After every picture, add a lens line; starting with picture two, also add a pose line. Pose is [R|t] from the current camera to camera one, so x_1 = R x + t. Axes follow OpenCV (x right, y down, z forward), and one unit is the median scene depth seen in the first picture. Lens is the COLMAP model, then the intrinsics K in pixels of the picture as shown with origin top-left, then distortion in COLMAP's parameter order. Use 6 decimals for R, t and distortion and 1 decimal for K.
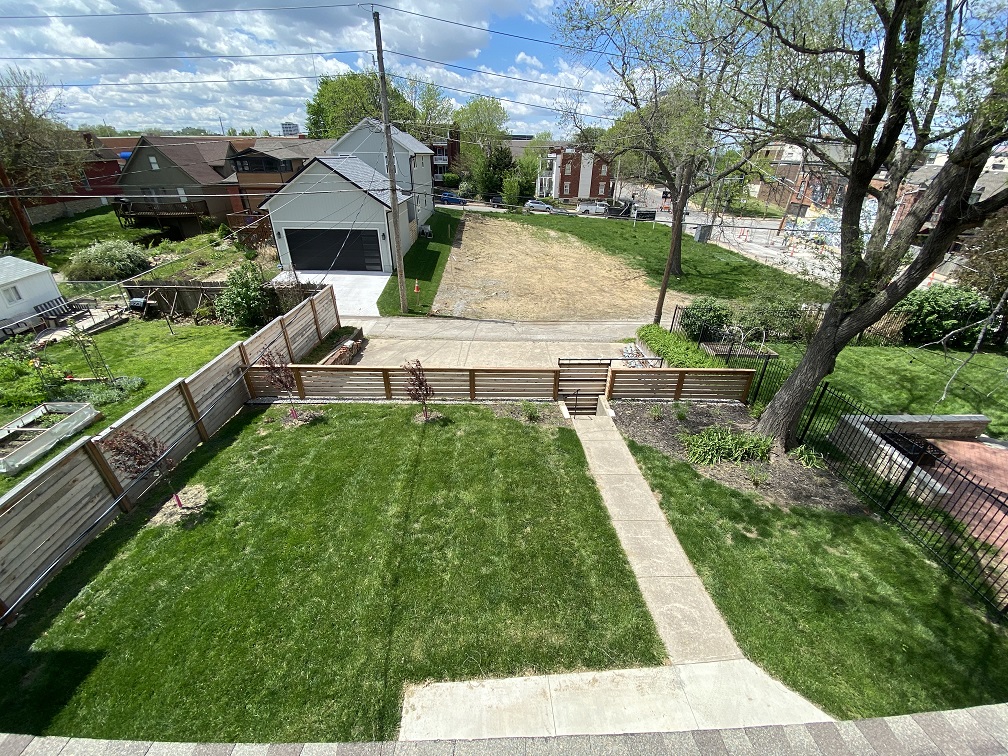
lens RADIAL K [[411.4, 0, 504.0], [0, 411.4, 378.0], [0, 0, 1]] dist [0.013145, -0.018053]
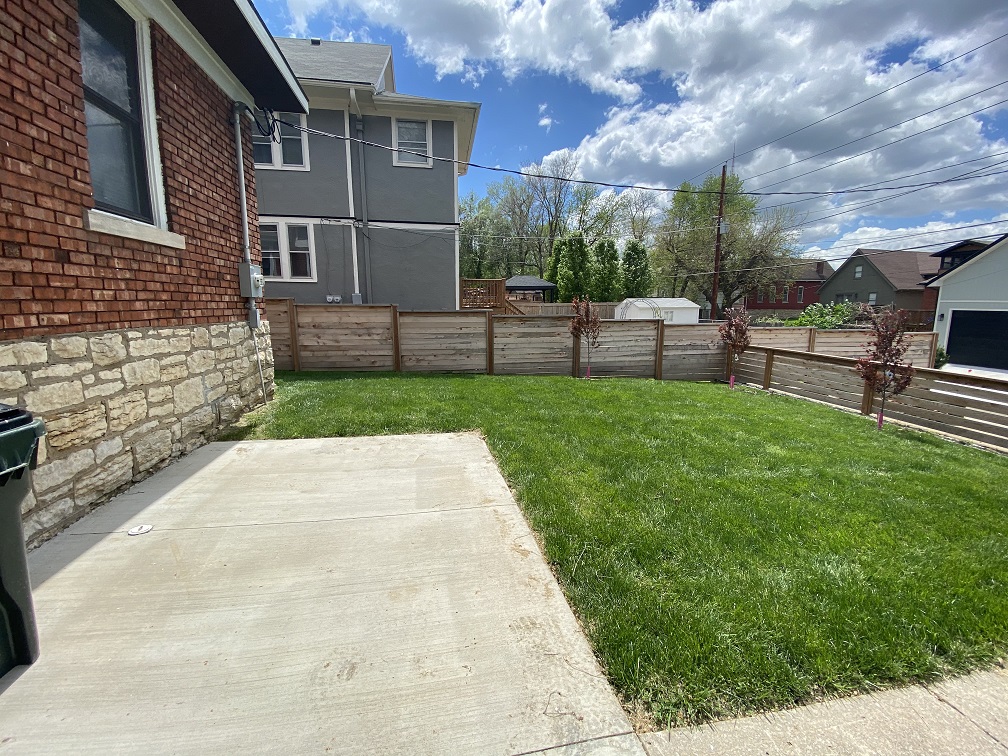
lens RADIAL K [[411.4, 0, 504.0], [0, 411.4, 378.0], [0, 0, 1]] dist [0.013145, -0.018053]
pose [[0.127728, 0.130357, -0.983205, 0.112208], [-0.470829, 0.880472, 0.055571, 0.092064], [0.872929, 0.455824, 0.173837, 0.137056]]
